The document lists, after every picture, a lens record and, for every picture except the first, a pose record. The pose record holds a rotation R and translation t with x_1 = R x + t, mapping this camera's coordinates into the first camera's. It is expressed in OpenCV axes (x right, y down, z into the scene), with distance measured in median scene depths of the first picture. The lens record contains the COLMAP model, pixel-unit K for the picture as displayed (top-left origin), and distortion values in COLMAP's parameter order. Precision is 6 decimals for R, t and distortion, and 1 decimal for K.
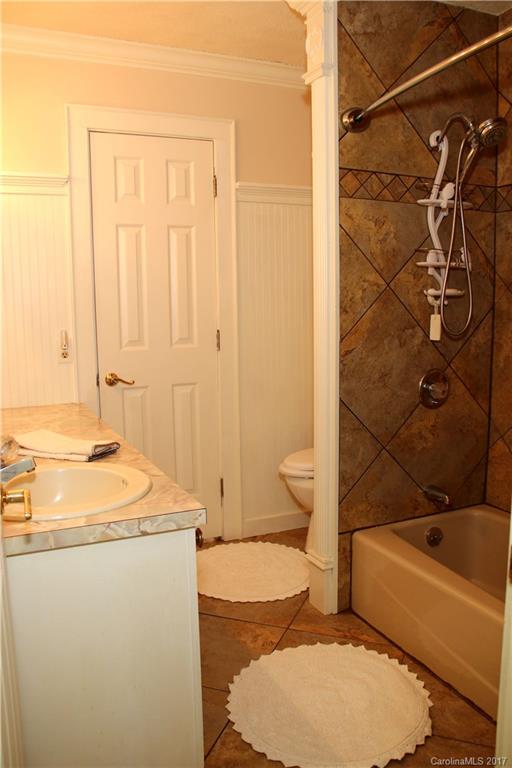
lens RADIAL K [[635.5, 0, 253.0], [0, 635.5, 389.3], [0, 0, 1]] dist [-0.161896, 0.140768]
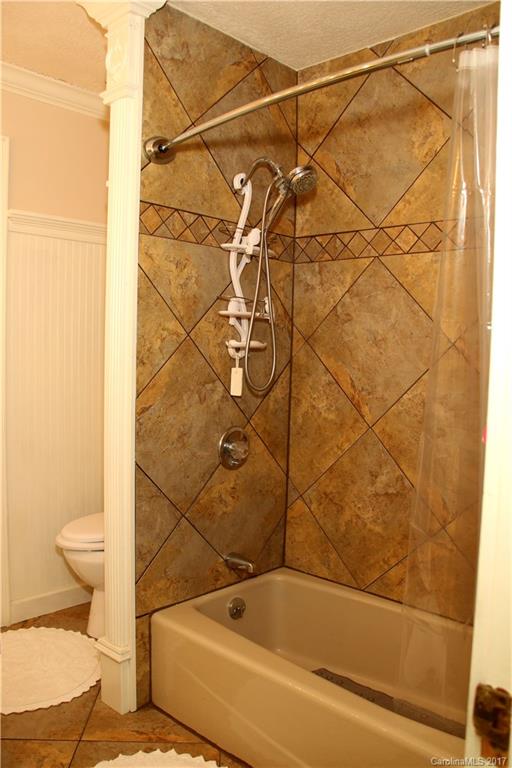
lens RADIAL K [[635.5, 0, 250.7], [0, 635.5, 390.1], [0, 0, 1]] dist [-0.161896, 0.140768]
pose [[0.925344, 0.011756, 0.378947, -0.046735], [0.015197, 0.997566, -0.068055, -0.023422], [-0.378824, 0.068733, 0.922913, 0.133422]]
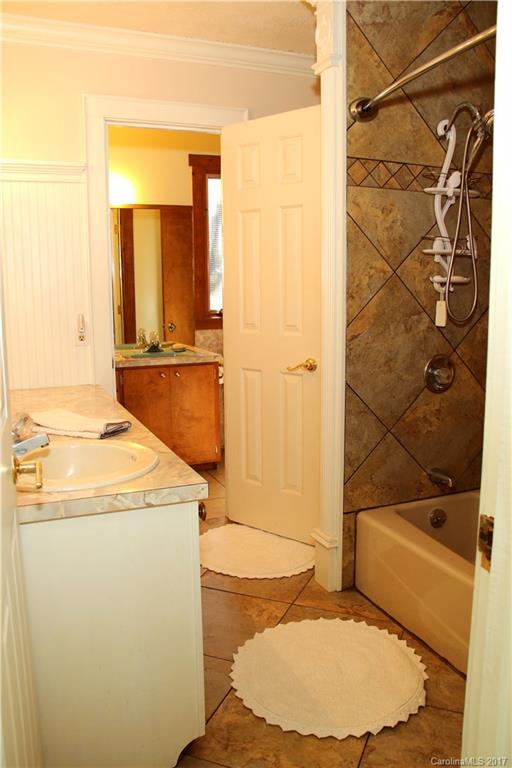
lens RADIAL K [[635.5, 0, 254.3], [0, 635.5, 389.4], [0, 0, 1]] dist [-0.161896, 0.140768]
pose [[0.999401, 0.010587, -0.032945, 0.022938], [-0.009861, 0.999707, 0.022117, 0.005322], [0.033170, -0.021779, 0.999212, -0.032772]]
